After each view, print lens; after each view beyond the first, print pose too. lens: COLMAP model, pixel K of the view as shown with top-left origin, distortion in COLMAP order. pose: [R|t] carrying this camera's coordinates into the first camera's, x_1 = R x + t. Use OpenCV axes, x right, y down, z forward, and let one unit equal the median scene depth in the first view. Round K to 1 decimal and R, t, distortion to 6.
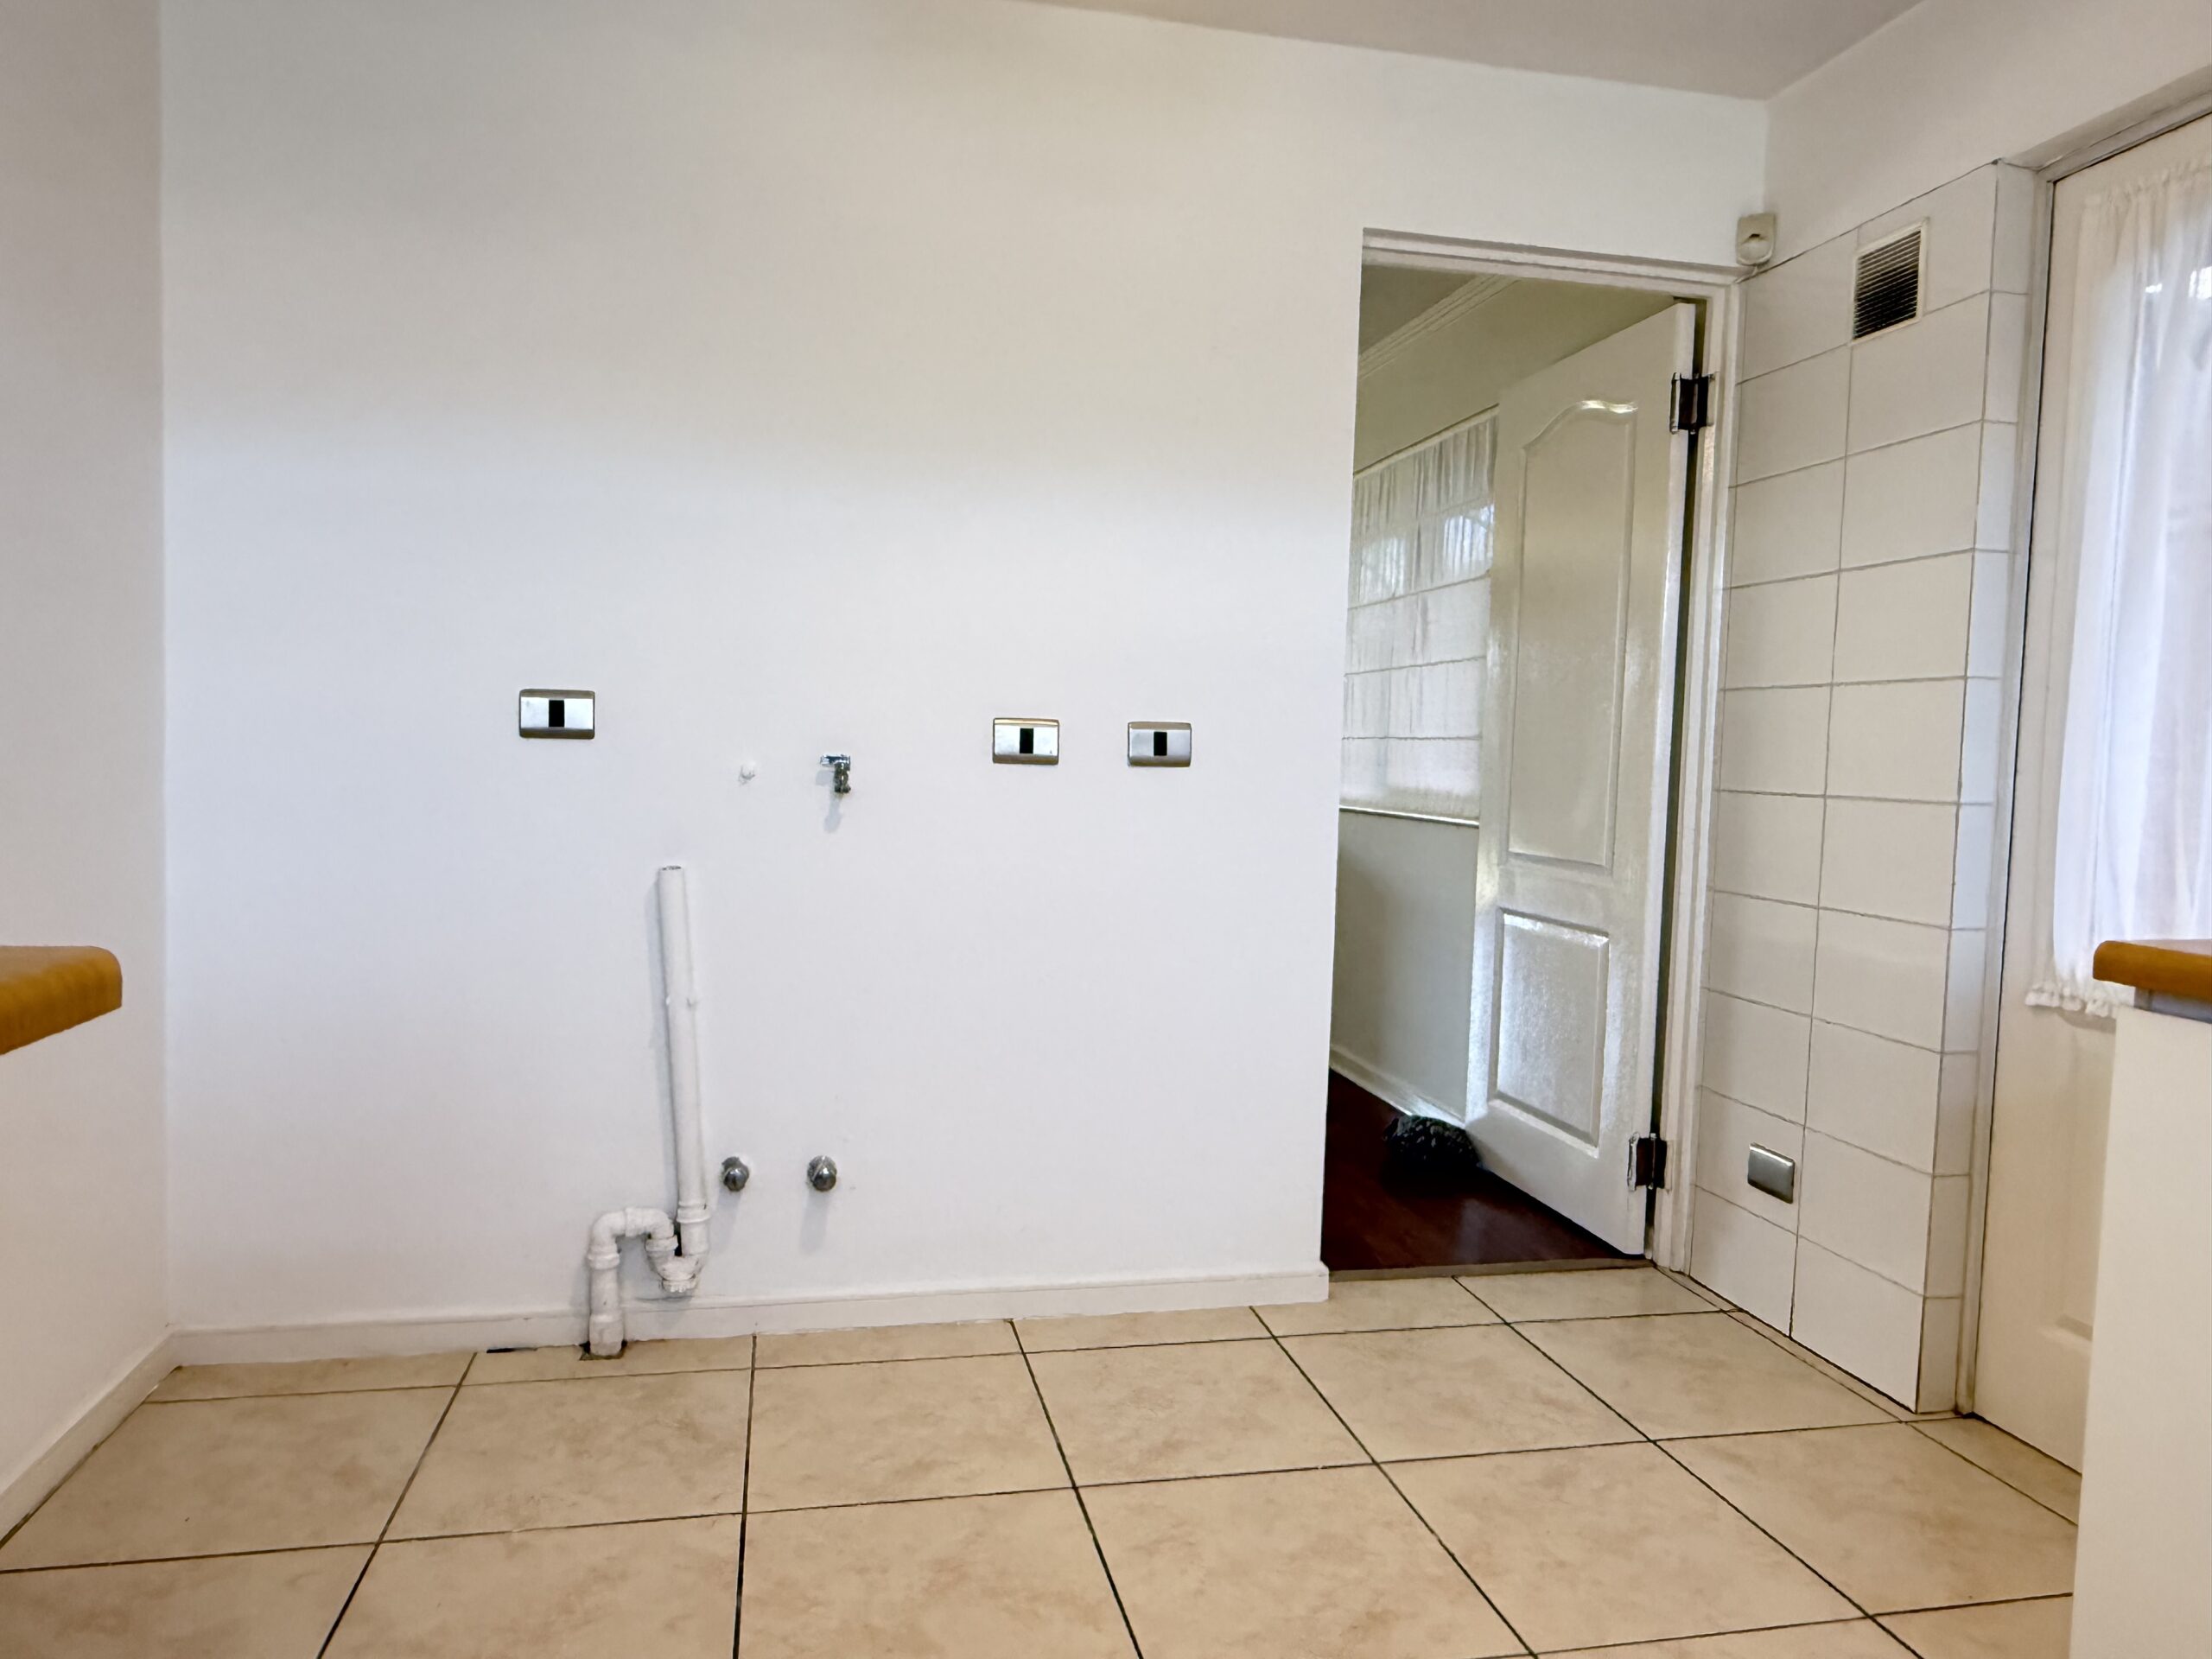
lens RADIAL K [[1447.6, 0, 1124.7], [0, 1447.6, 827.1], [0, 0, 1]] dist [-0.011888, -0.000607]
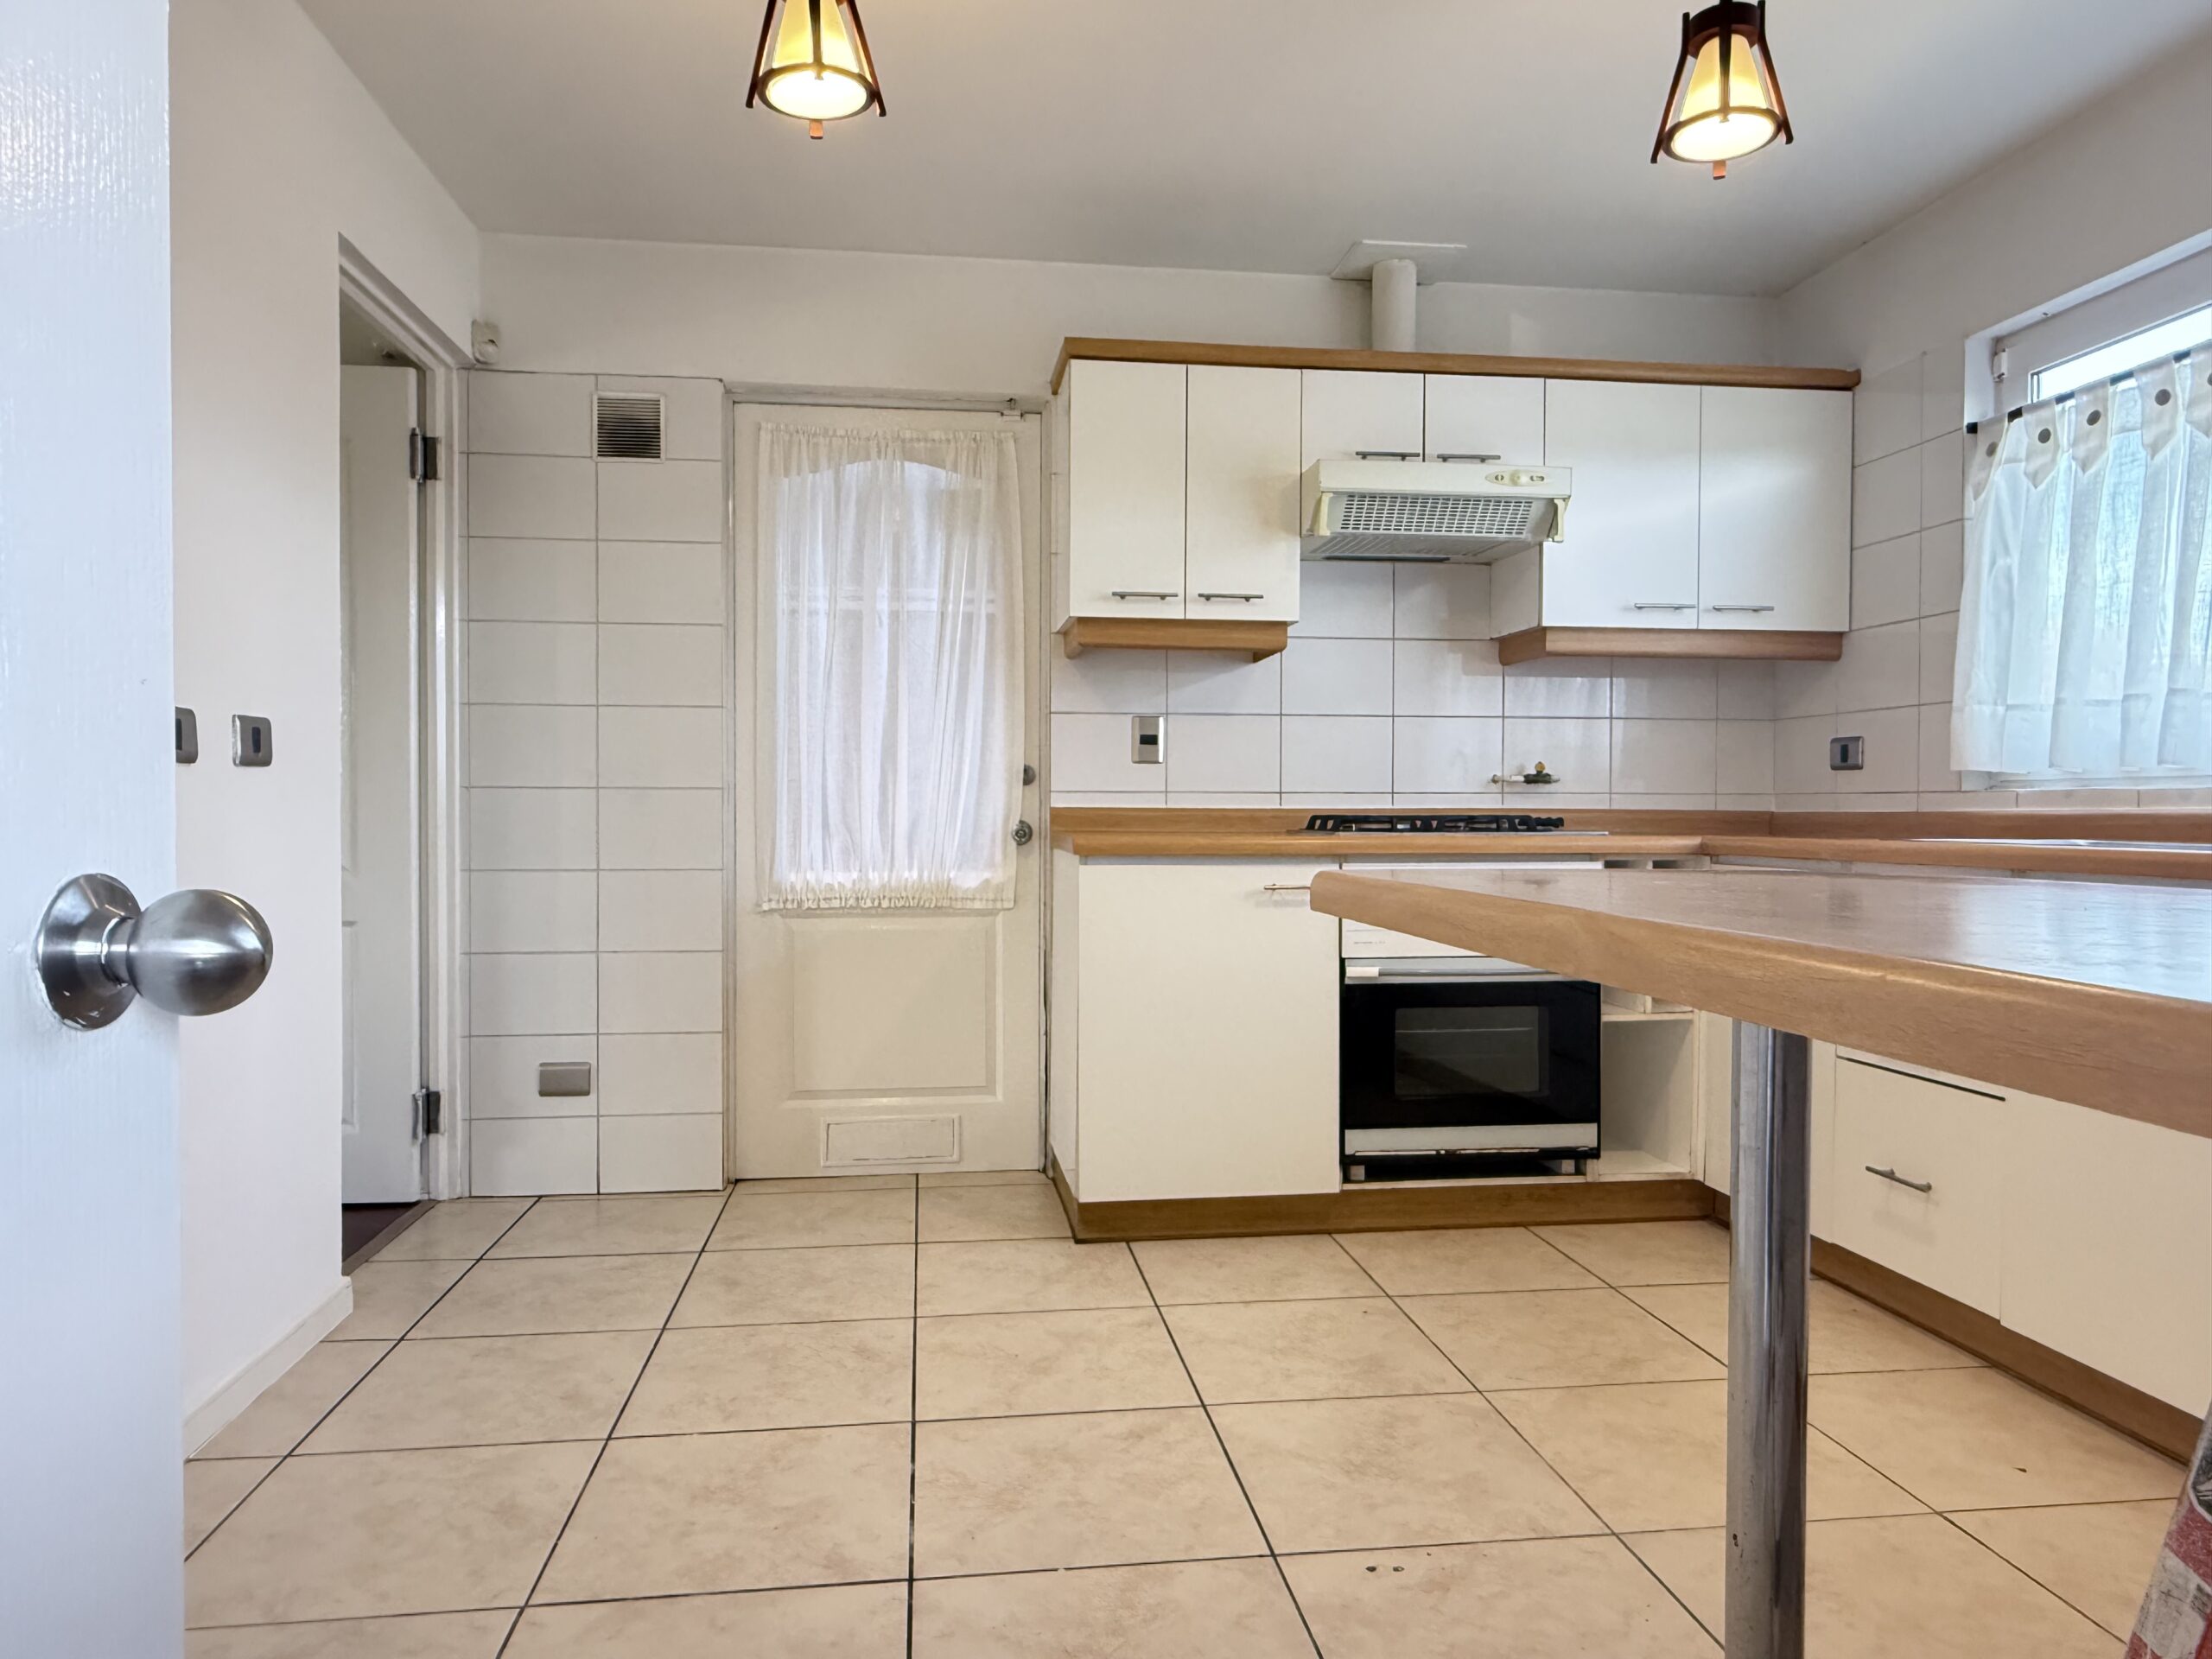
lens RADIAL K [[1447.6, 0, 1105.1], [0, 1447.6, 826.7], [0, 0, 1]] dist [-0.011888, -0.000607]
pose [[0.066191, -0.039858, 0.997011, -0.853645], [0.055351, 0.997810, 0.036215, -0.007425], [-0.996271, 0.052788, 0.068252, 0.441165]]
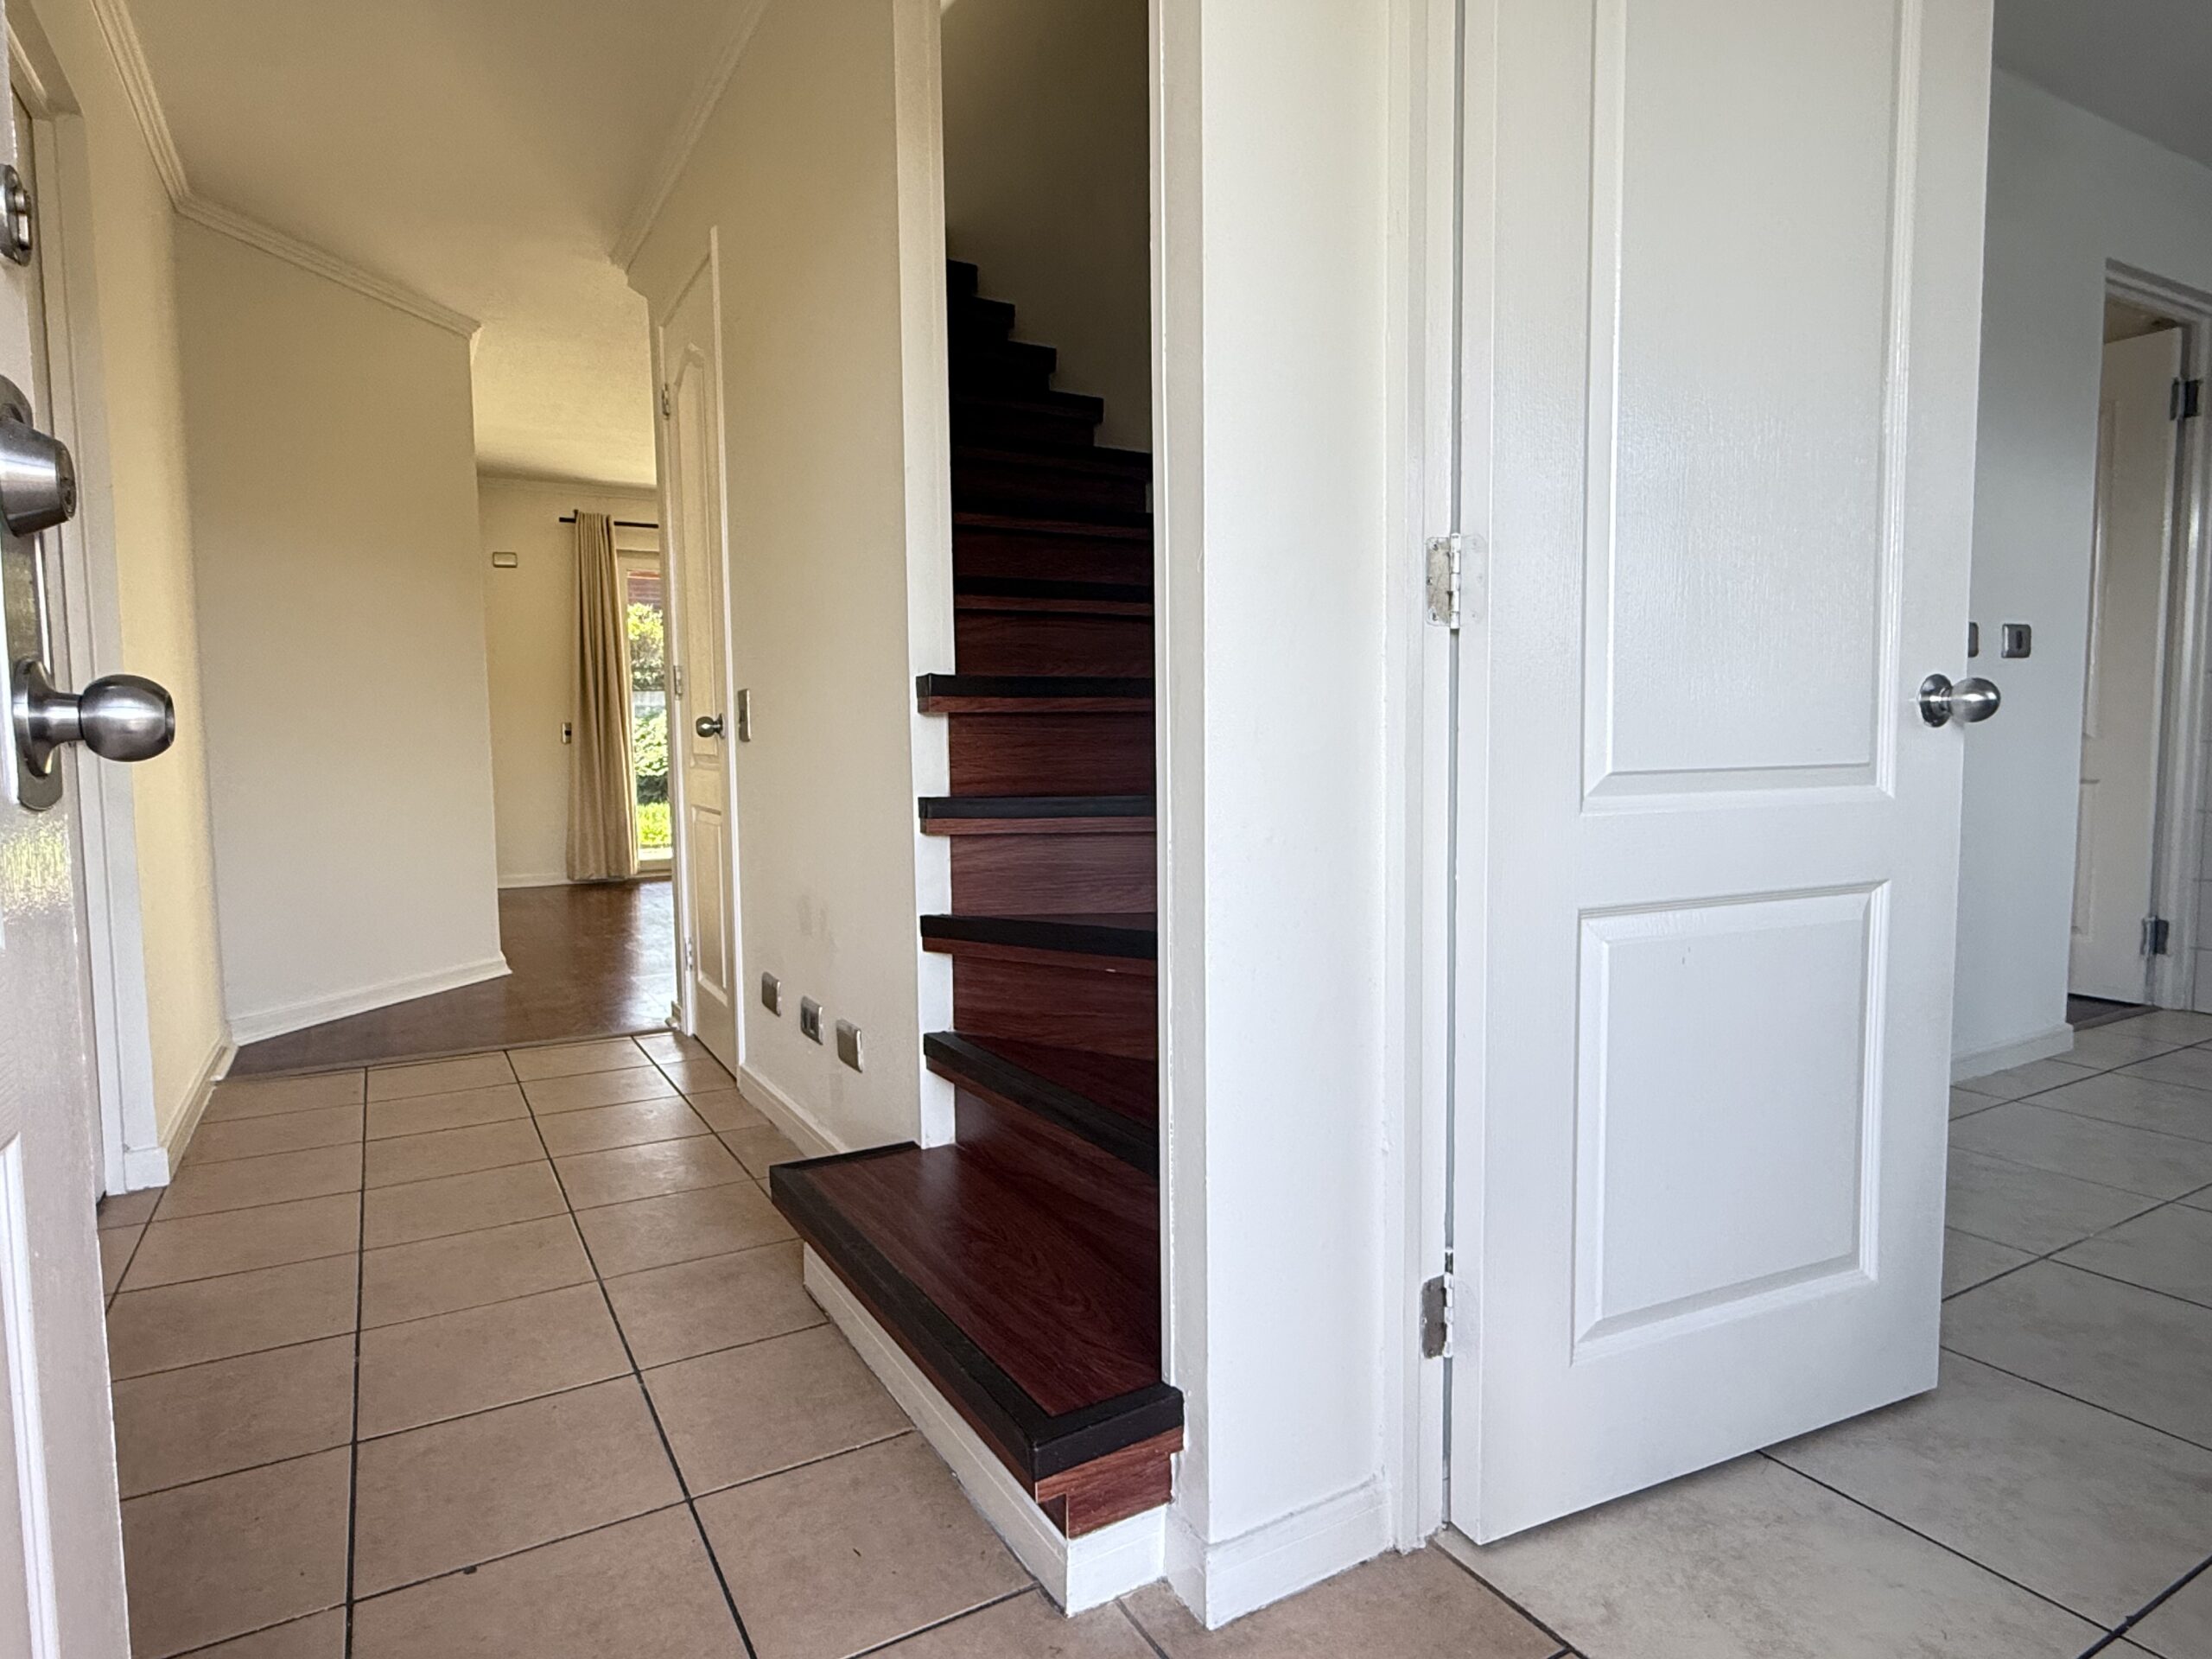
lens RADIAL K [[1259.4, 0, 1092.5], [0, 1259.4, 825.1], [0, 0, 1]] dist [-0.001911, 0.000201]
pose [[0.944993, -0.061625, 0.321233, -1.192382], [0.053257, 0.997975, 0.034782, 0.027244], [-0.322726, -0.015761, 0.946361, 0.194828]]
